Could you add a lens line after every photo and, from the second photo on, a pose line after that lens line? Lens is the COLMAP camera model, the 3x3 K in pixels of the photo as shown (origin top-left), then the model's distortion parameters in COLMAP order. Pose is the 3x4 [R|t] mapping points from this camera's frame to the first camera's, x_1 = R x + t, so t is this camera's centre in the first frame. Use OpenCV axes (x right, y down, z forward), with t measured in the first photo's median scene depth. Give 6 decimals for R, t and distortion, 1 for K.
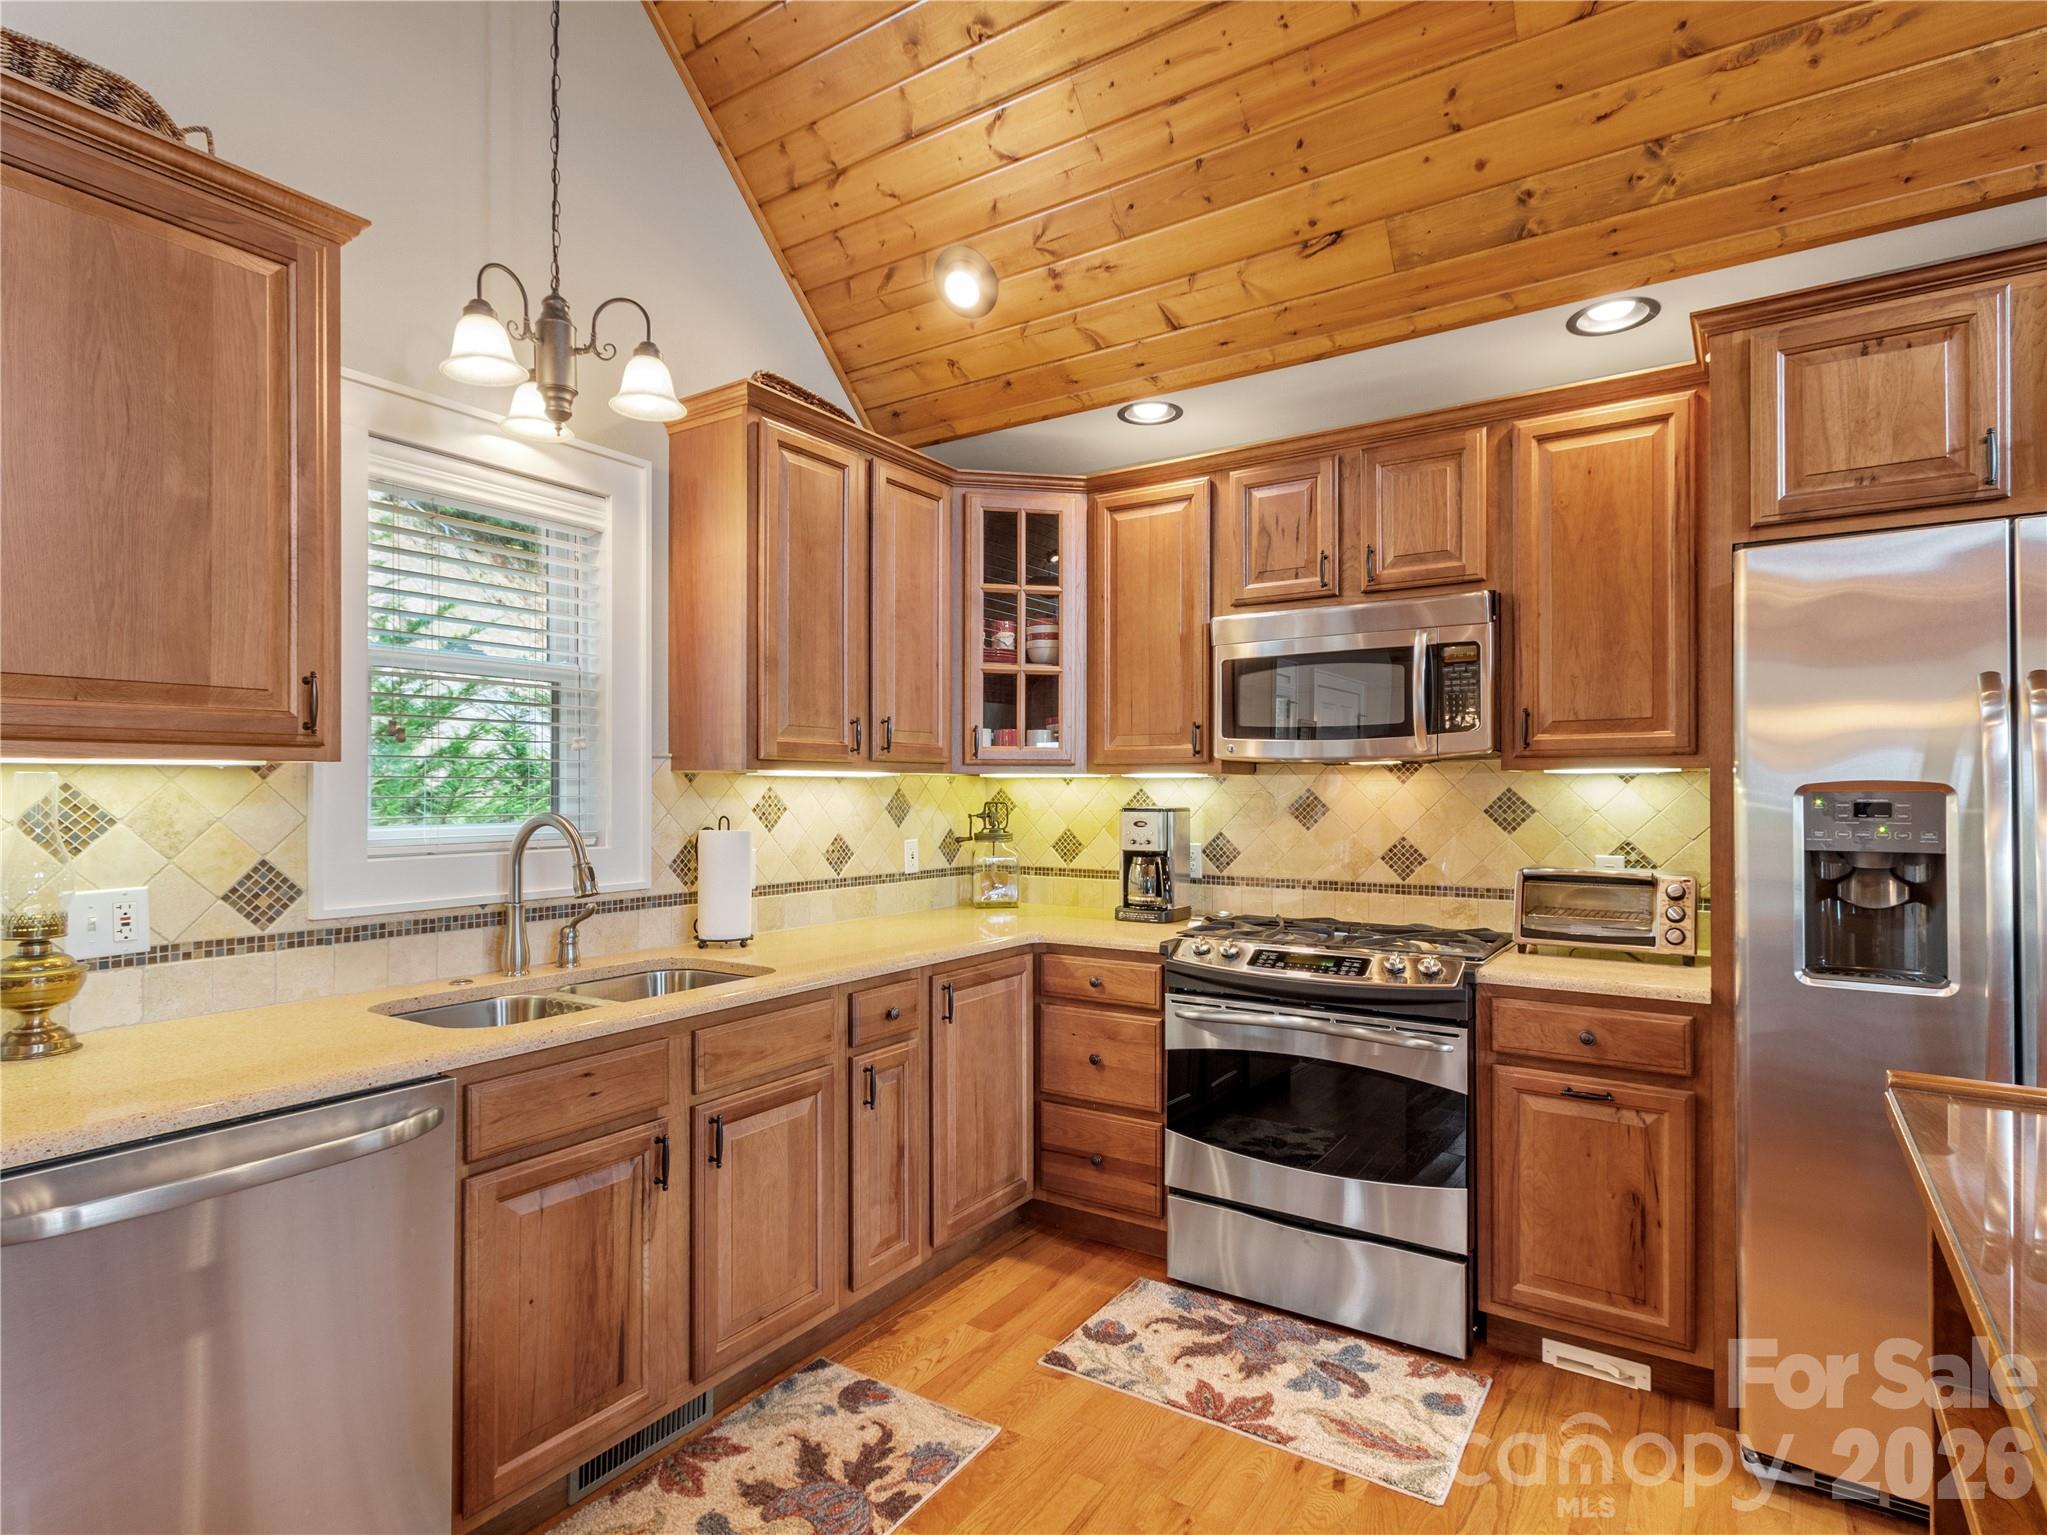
lens RADIAL K [[1057.6, 0, 1014.6], [0, 1057.6, 791.4], [0, 0, 1]] dist [-0.001902, -0.001690]
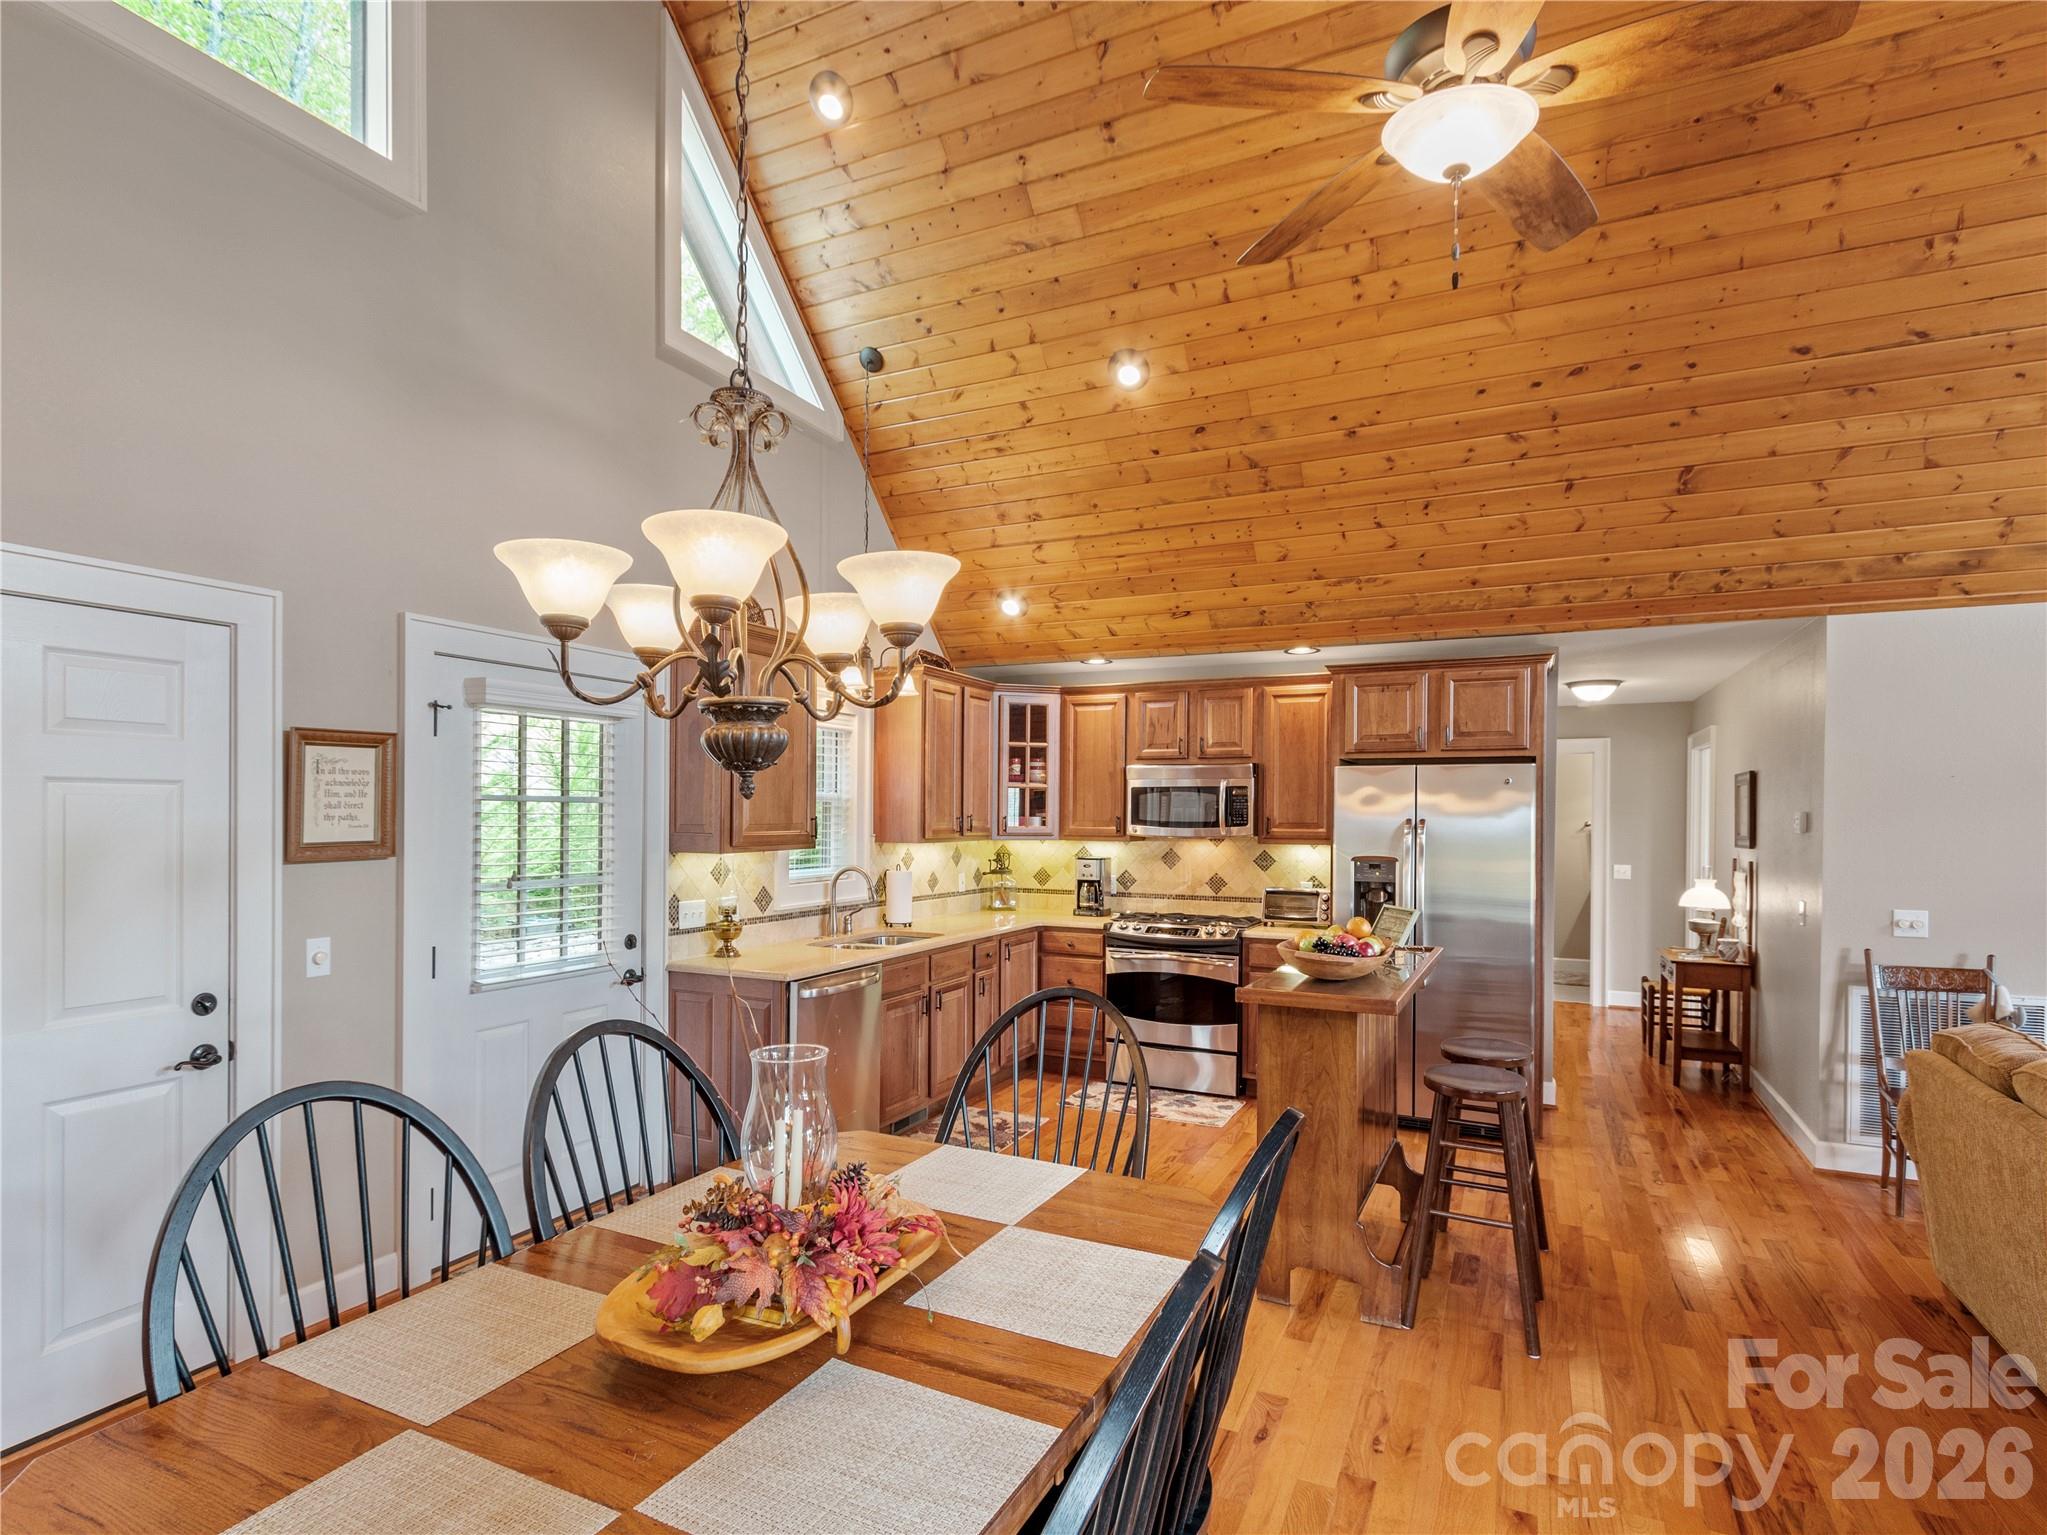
lens RADIAL K [[1053.4, 0, 1012.3], [0, 1053.4, 830.6], [0, 0, 1]] dist [-0.000034, -0.000285]
pose [[0.991145, 0.004795, 0.132698, -0.333928], [-0.006927, 0.999854, 0.015609, -0.077156], [-0.132604, -0.016390, 0.991034, -1.094851]]
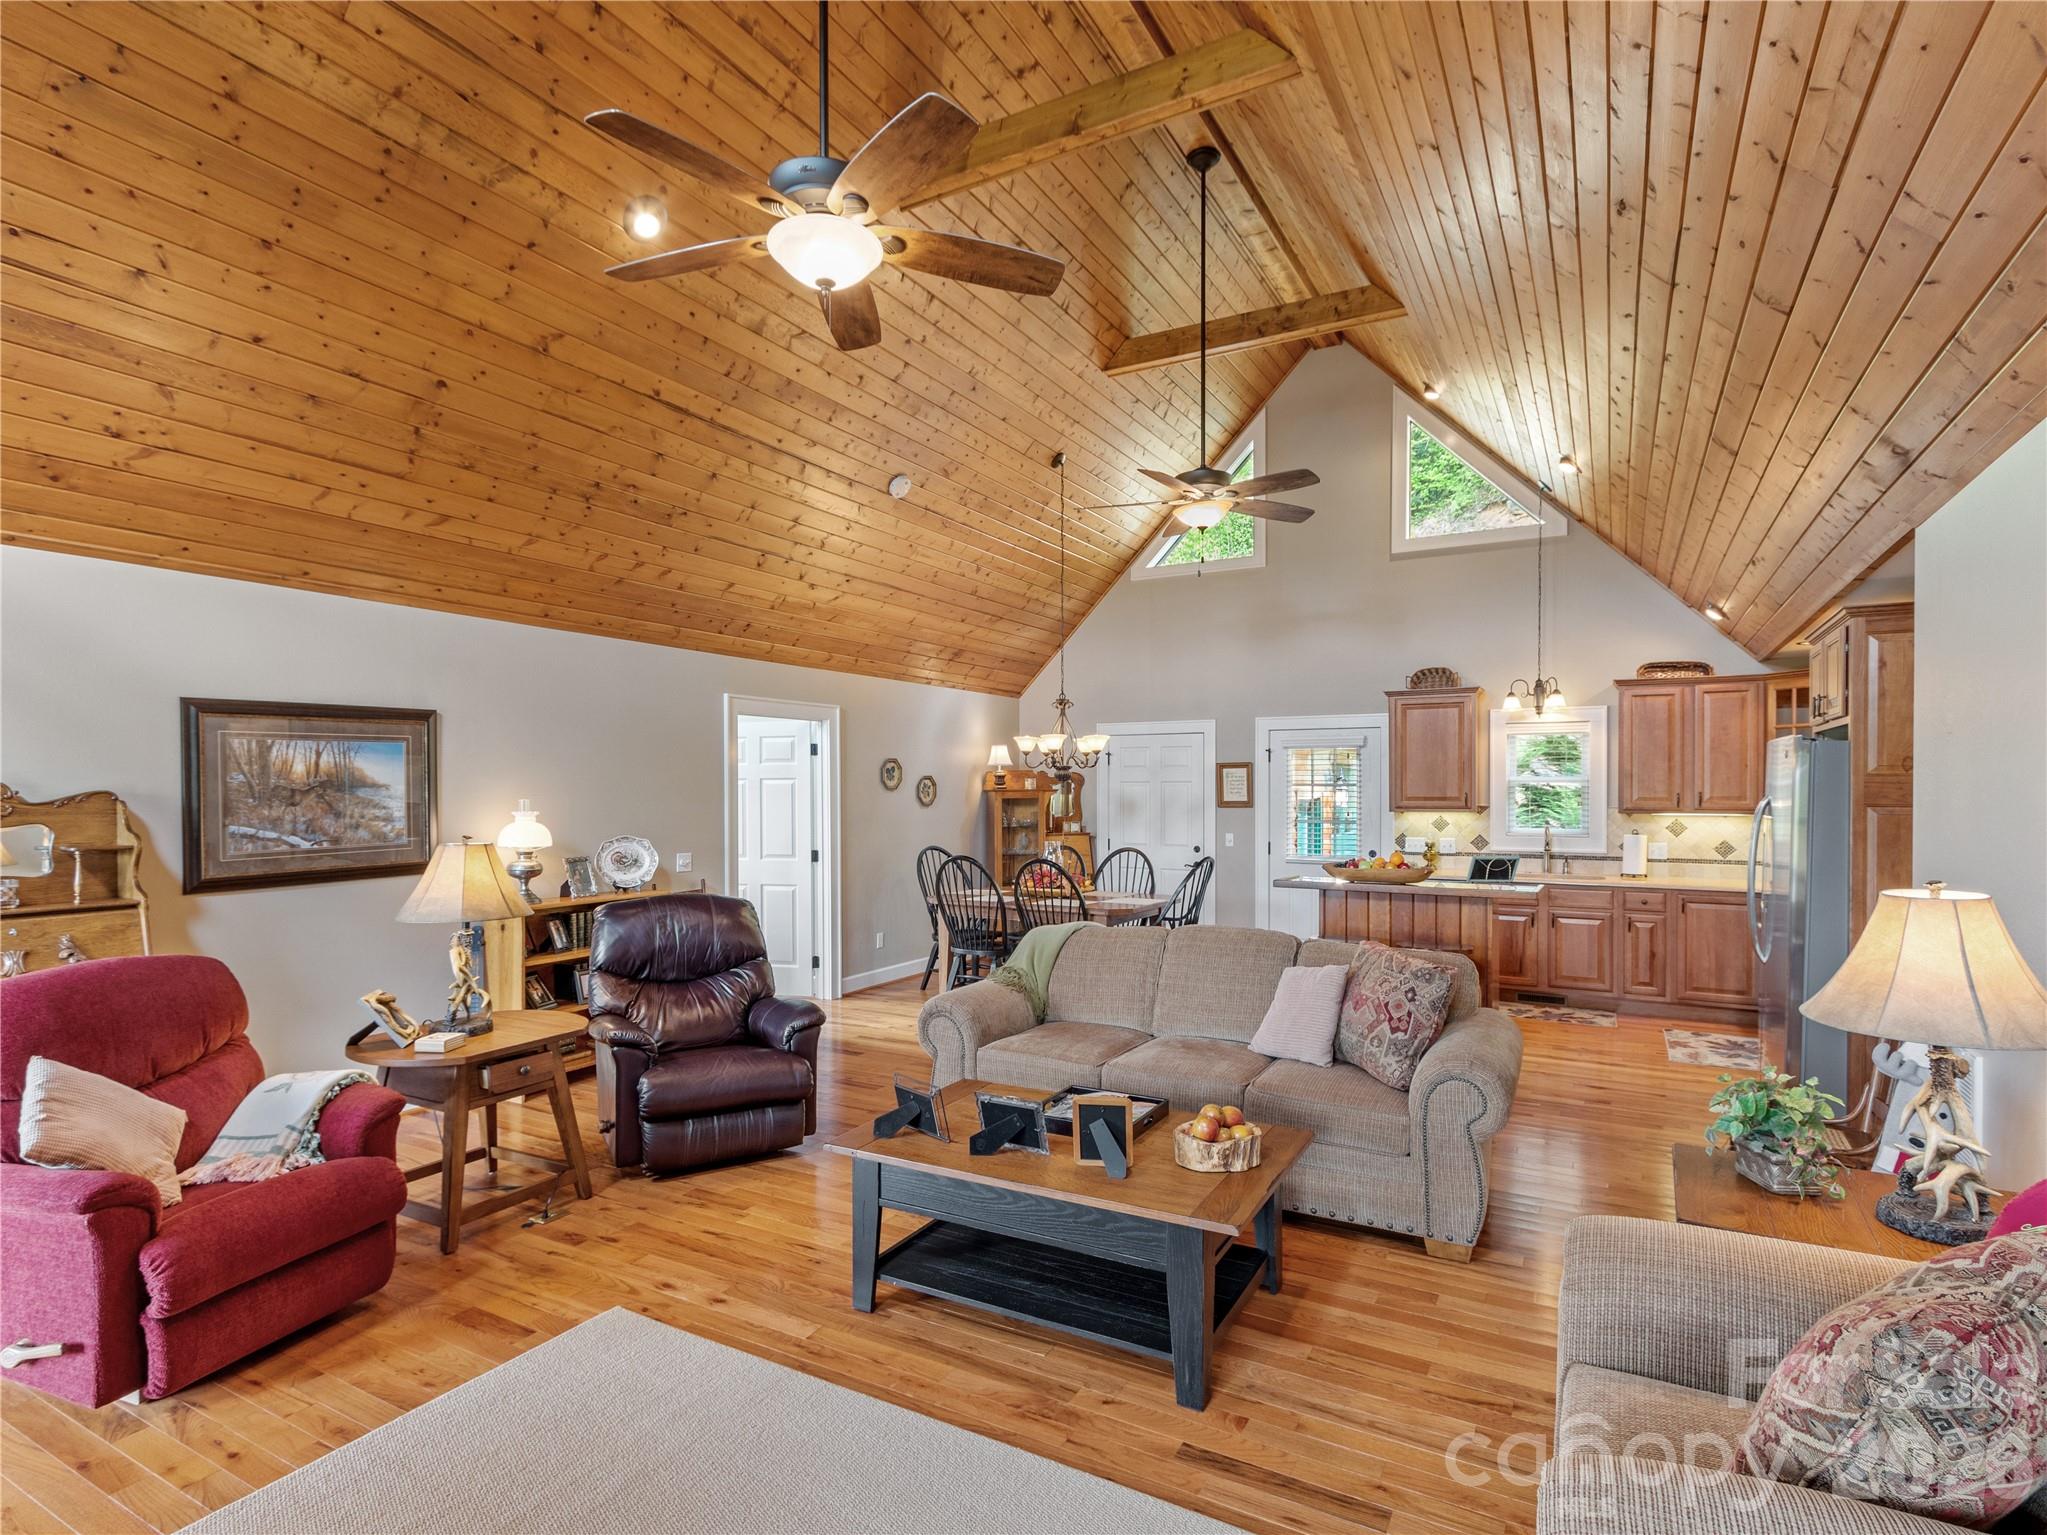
lens RADIAL K [[1057.6, 0, 1014.6], [0, 1057.6, 791.4], [0, 0, 1]] dist [-0.001902, -0.001690]
pose [[0.072336, 0.006939, -0.997356, 2.361558], [-0.000624, 0.999976, 0.006912, -0.094428], [0.997380, 0.000123, 0.072339, -0.801071]]
